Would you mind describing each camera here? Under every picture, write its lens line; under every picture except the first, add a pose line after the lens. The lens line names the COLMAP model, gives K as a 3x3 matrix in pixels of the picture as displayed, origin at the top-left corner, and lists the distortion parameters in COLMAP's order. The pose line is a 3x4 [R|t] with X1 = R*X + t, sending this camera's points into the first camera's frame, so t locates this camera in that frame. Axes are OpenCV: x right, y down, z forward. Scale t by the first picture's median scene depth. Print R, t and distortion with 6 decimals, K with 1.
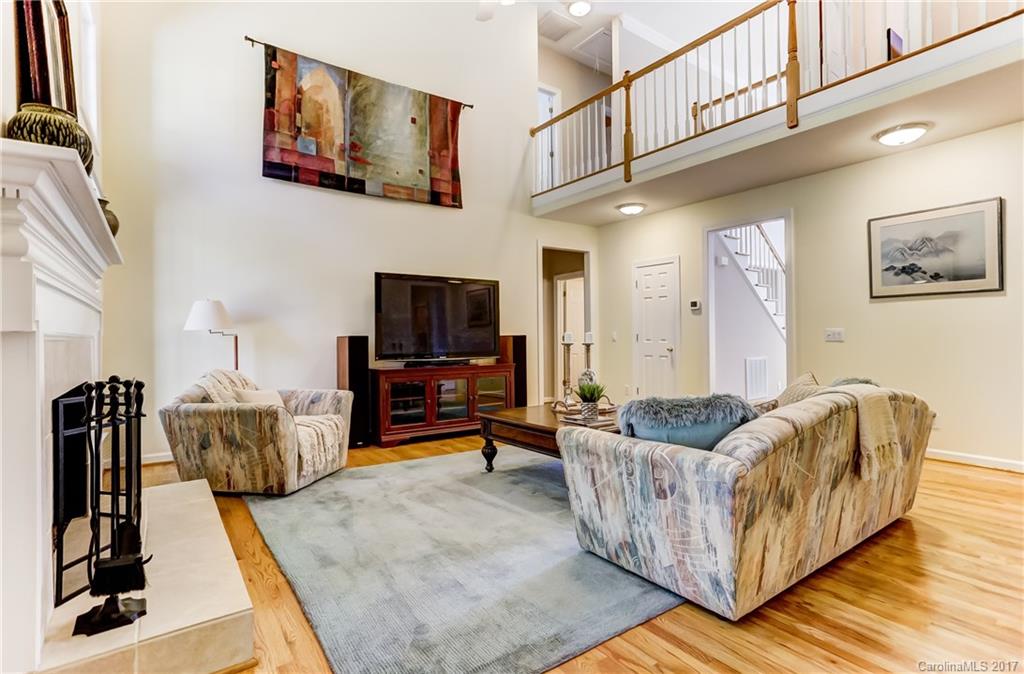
lens RADIAL K [[482.3, 0, 494.5], [0, 482.3, 335.1], [0, 0, 1]] dist [-0.022630, 0.000042]
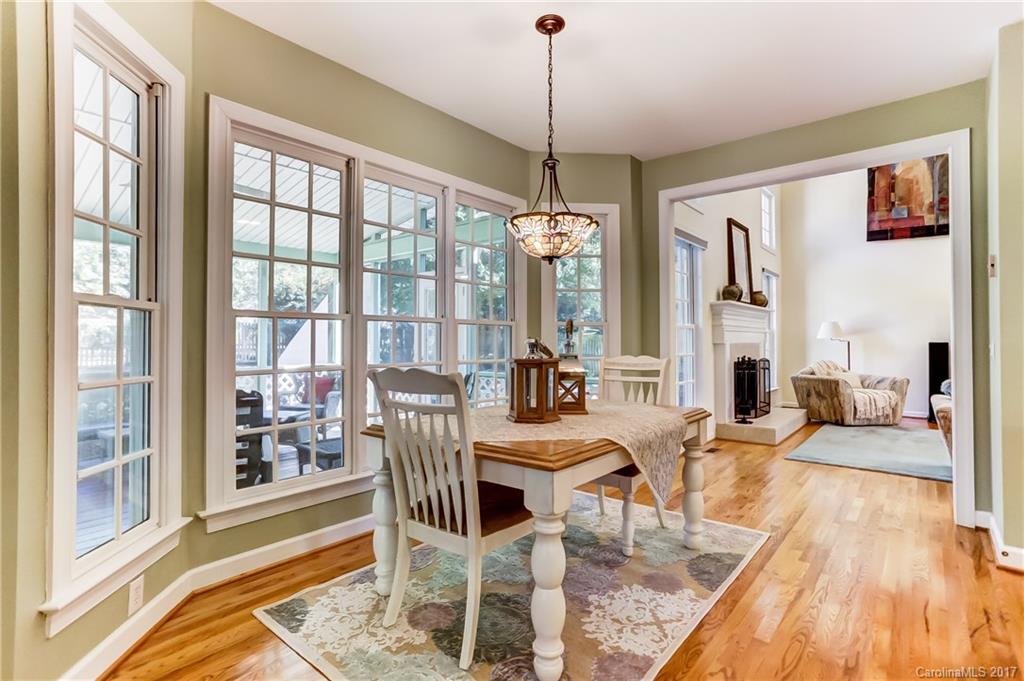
lens RADIAL K [[500.6, 0, 512.1], [0, 500.6, 335.1], [0, 0, 1]] dist [-0.003340, -0.000251]
pose [[0.269824, -0.002078, -0.962907, 0.783925], [-0.004043, 0.999986, -0.003291, -0.011102], [0.962901, 0.004781, 0.269812, -0.570674]]
